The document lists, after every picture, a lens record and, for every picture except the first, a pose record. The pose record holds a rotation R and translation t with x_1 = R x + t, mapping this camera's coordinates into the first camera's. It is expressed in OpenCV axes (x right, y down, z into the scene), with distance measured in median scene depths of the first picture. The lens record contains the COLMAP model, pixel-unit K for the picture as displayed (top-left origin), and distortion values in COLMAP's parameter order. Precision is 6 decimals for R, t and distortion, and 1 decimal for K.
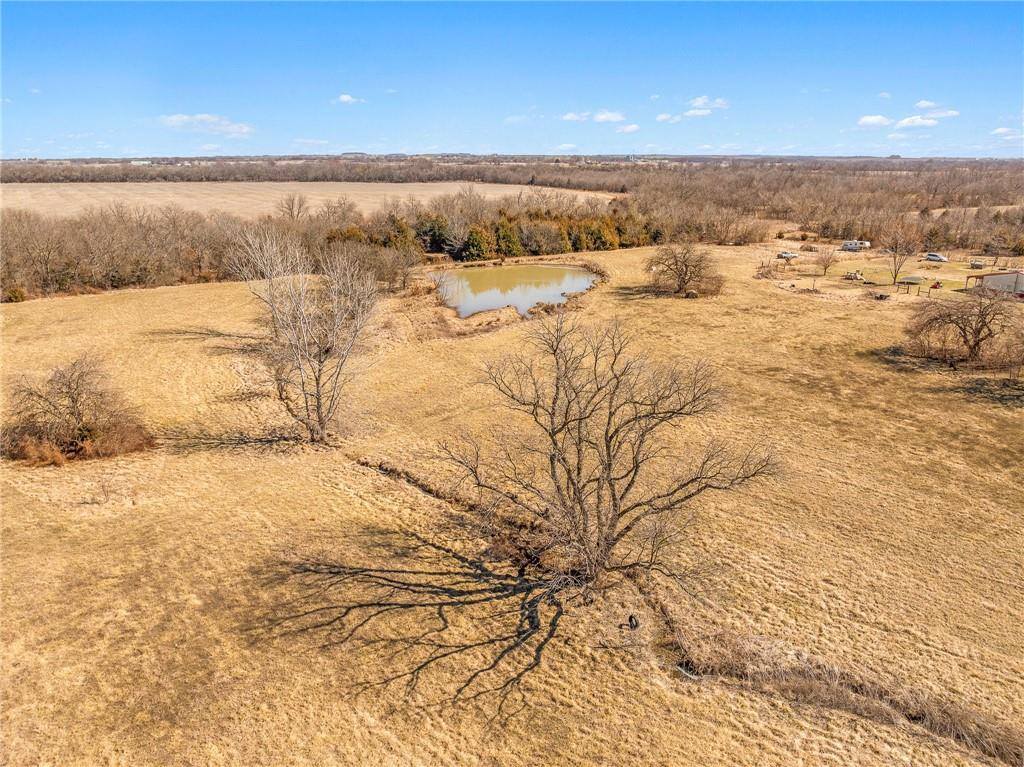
lens RADIAL K [[708.2, 0, 512.0], [0, 708.2, 383.5], [0, 0, 1]] dist [-0.041913, 0.008456]
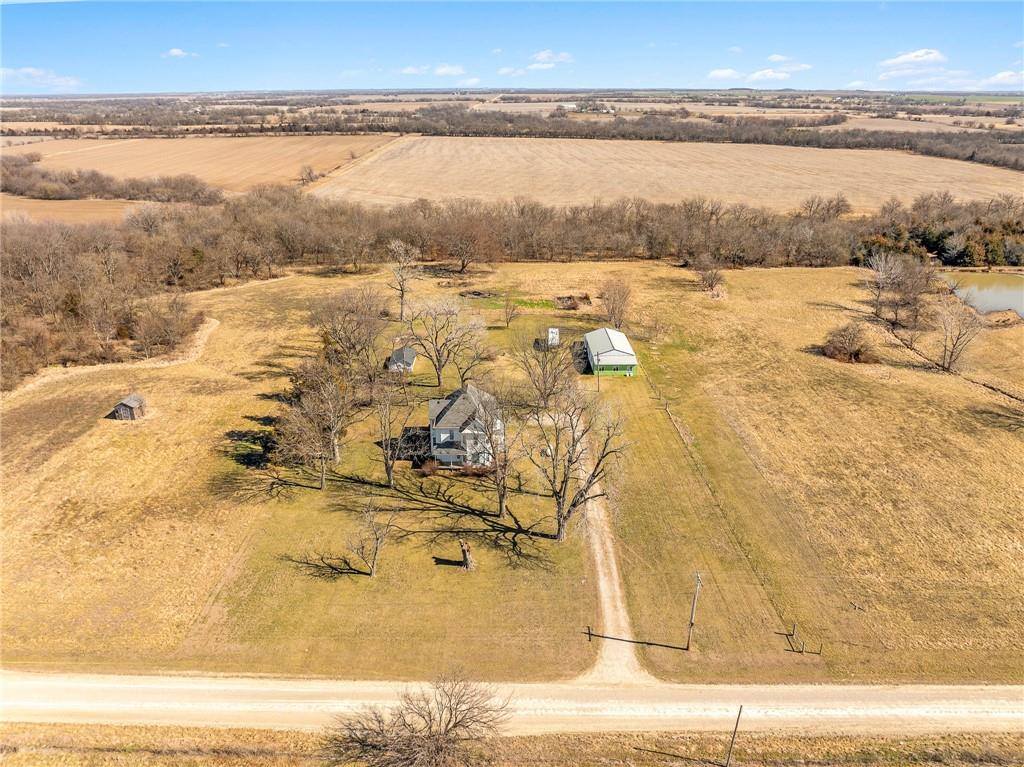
lens RADIAL K [[708.2, 0, 512.0], [0, 708.2, 383.5], [0, 0, 1]] dist [-0.041913, 0.008456]
pose [[0.883028, 0.179891, -0.433475, -0.206219], [-0.140018, 0.982539, 0.122522, 0.014310], [0.447946, -0.047496, 0.892798, -0.657058]]
